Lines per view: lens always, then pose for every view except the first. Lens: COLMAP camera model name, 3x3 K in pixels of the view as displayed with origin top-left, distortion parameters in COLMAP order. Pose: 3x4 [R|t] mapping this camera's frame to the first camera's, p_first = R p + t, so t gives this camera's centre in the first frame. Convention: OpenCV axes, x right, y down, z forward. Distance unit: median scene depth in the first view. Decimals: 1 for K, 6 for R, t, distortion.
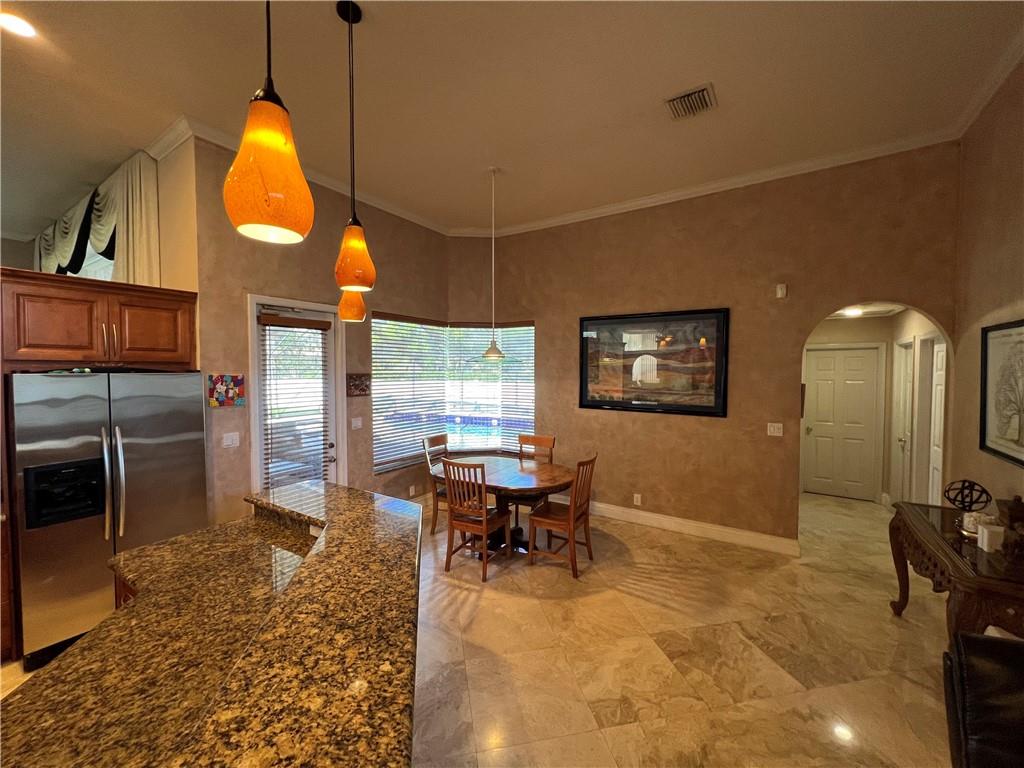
lens RADIAL K [[410.1, 0, 514.6], [0, 410.1, 381.1], [0, 0, 1]] dist [0.002832, 0.000190]
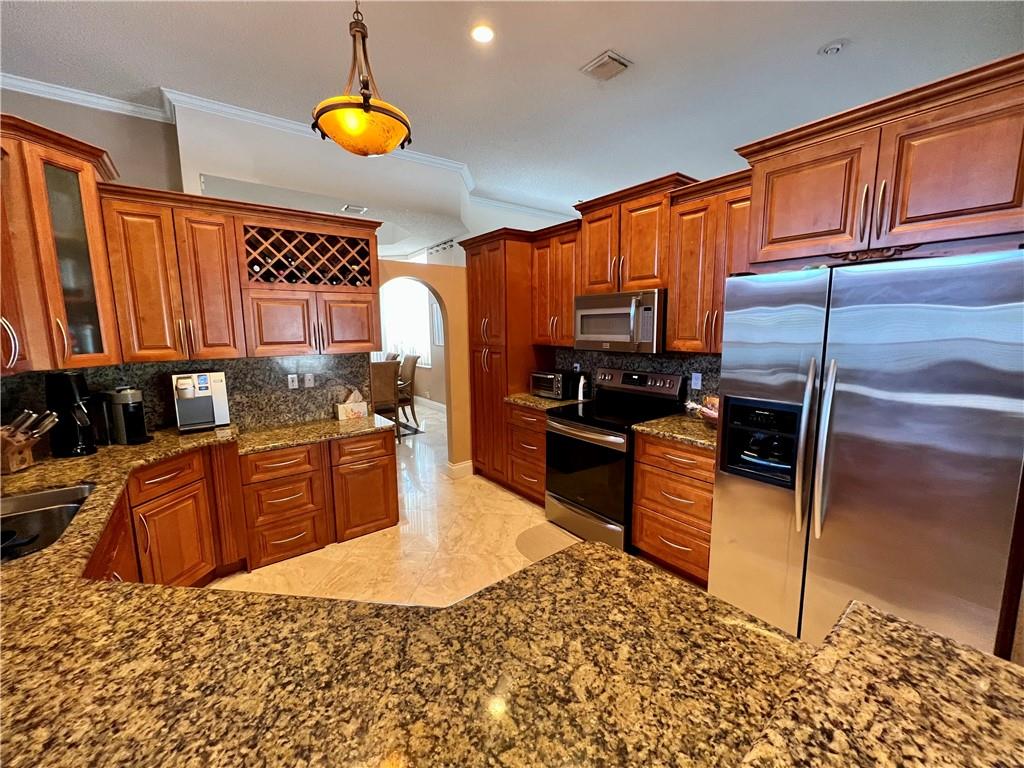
lens RADIAL K [[410.1, 0, 512.3], [0, 410.1, 379.5], [0, 0, 1]] dist [0.002832, 0.000190]
pose [[-0.332292, 0.131782, -0.933925, -0.375154], [-0.020187, 0.988970, 0.146731, 0.085495], [0.942961, 0.067611, -0.325966, 1.090946]]
